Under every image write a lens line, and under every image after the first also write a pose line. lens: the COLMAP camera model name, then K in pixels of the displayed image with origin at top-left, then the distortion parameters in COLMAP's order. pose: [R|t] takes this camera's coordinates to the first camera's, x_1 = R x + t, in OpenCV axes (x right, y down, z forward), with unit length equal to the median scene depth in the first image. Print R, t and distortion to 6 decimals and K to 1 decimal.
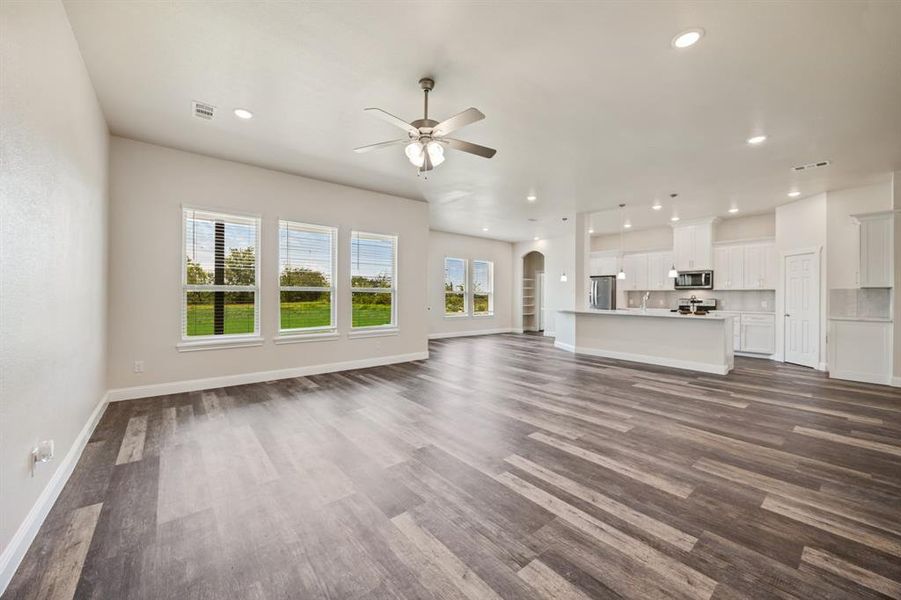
lens RADIAL K [[345.9, 0, 445.7], [0, 345.9, 295.5], [0, 0, 1]] dist [-0.002884, -0.000252]
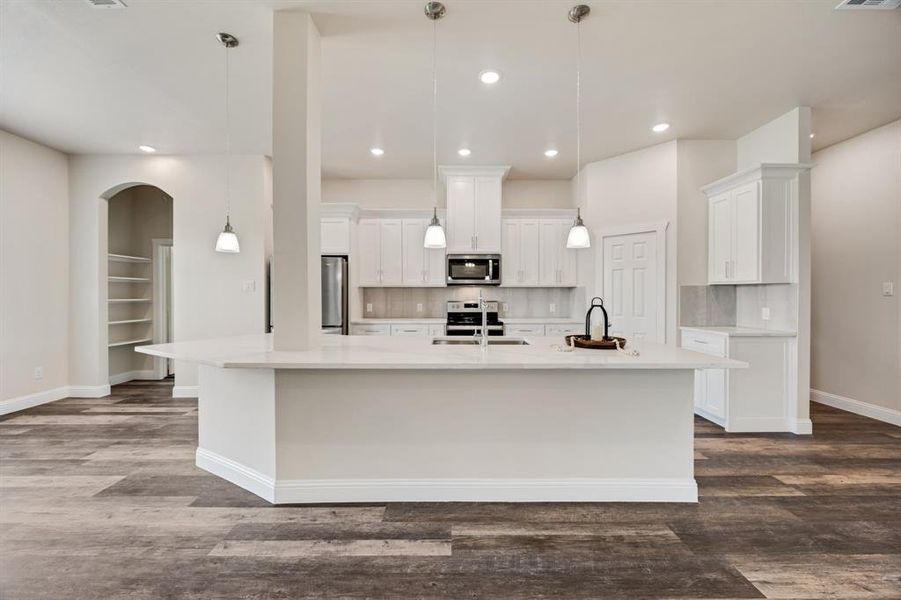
lens RADIAL K [[345.9, 0, 452.8], [0, 345.9, 293.9], [0, 0, 1]] dist [-0.002884, -0.000252]
pose [[0.615546, -0.006689, 0.788072, 0.396127], [0.003948, 0.999978, 0.005404, -0.010848], [-0.788091, -0.000215, 0.615559, 1.166937]]
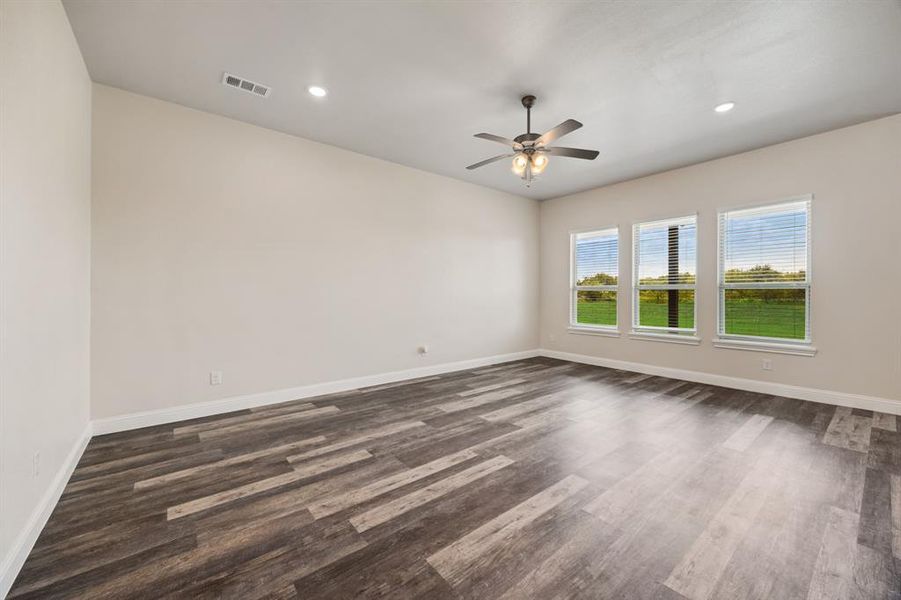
lens RADIAL K [[345.9, 0, 455.0], [0, 345.9, 295.8], [0, 0, 1]] dist [-0.002884, -0.000252]
pose [[0.009143, 0.000772, -0.999958, 0.673047], [0.001145, 0.999999, 0.000782, 0.005144], [0.999958, -0.001152, 0.009142, 0.490578]]
